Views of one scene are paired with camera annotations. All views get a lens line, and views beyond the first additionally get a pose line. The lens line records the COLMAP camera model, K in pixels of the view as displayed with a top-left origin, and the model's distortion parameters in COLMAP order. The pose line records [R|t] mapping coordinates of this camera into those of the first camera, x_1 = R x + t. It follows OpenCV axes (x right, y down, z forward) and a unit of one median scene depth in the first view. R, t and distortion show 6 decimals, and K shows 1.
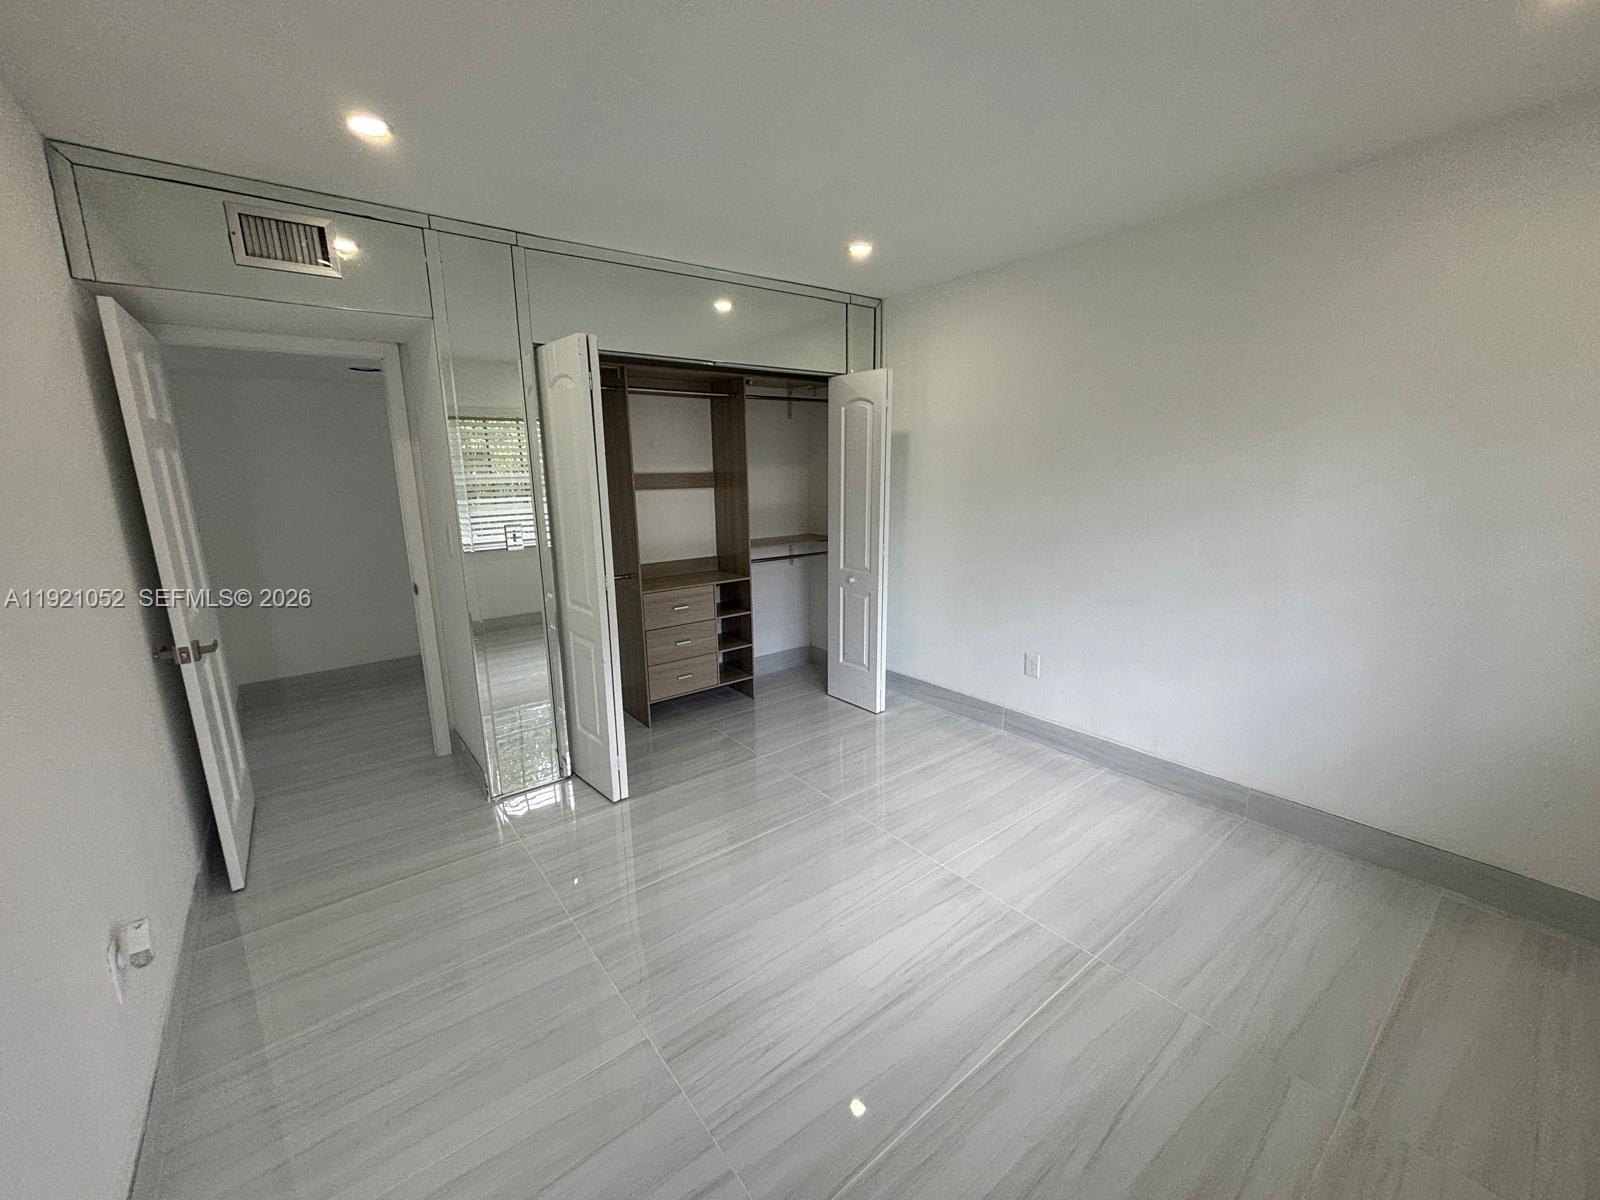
lens RADIAL K [[642.2, 0, 797.2], [0, 642.2, 598.6], [0, 0, 1]] dist [-0.000392, -0.001554]
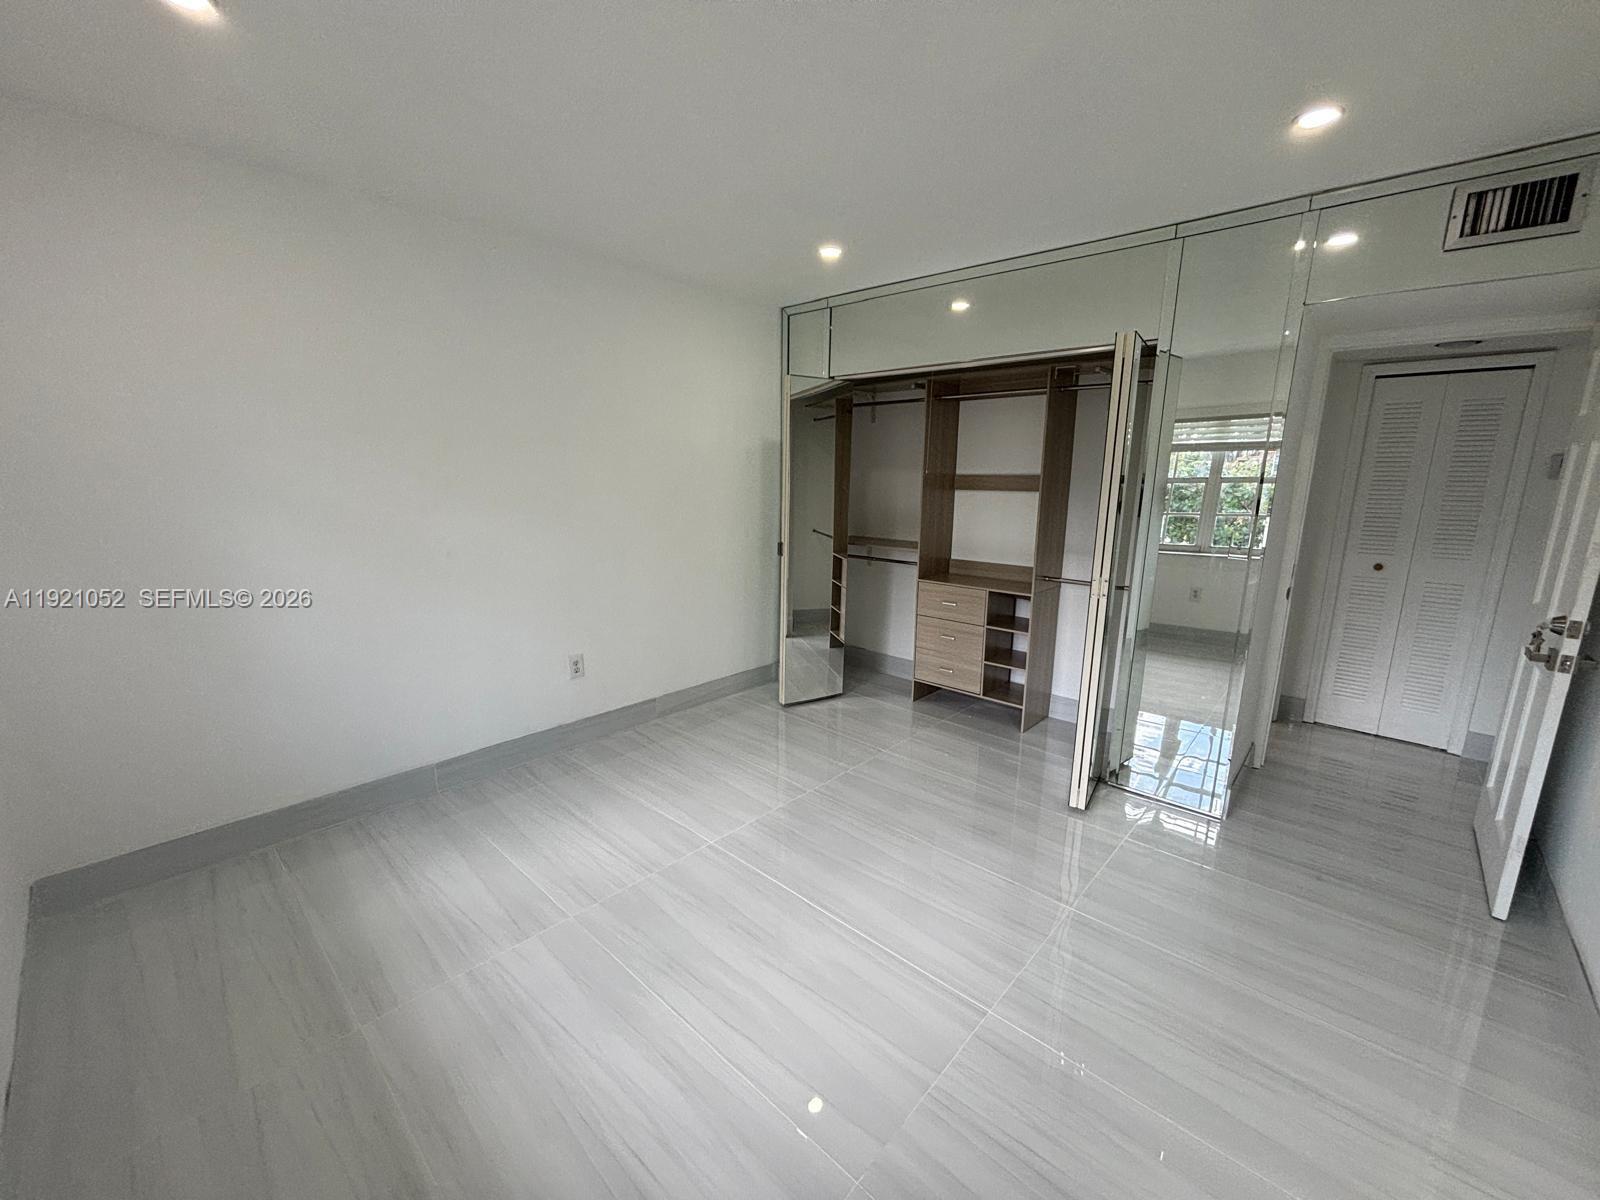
lens RADIAL K [[642.2, 0, 798.6], [0, 642.2, 596.5], [0, 0, 1]] dist [-0.000392, -0.001554]
pose [[0.187858, 0.219244, -0.957414, 0.759678], [-0.216304, 0.960072, 0.177411, -0.129670], [0.958082, 0.173765, 0.227781, 0.533487]]
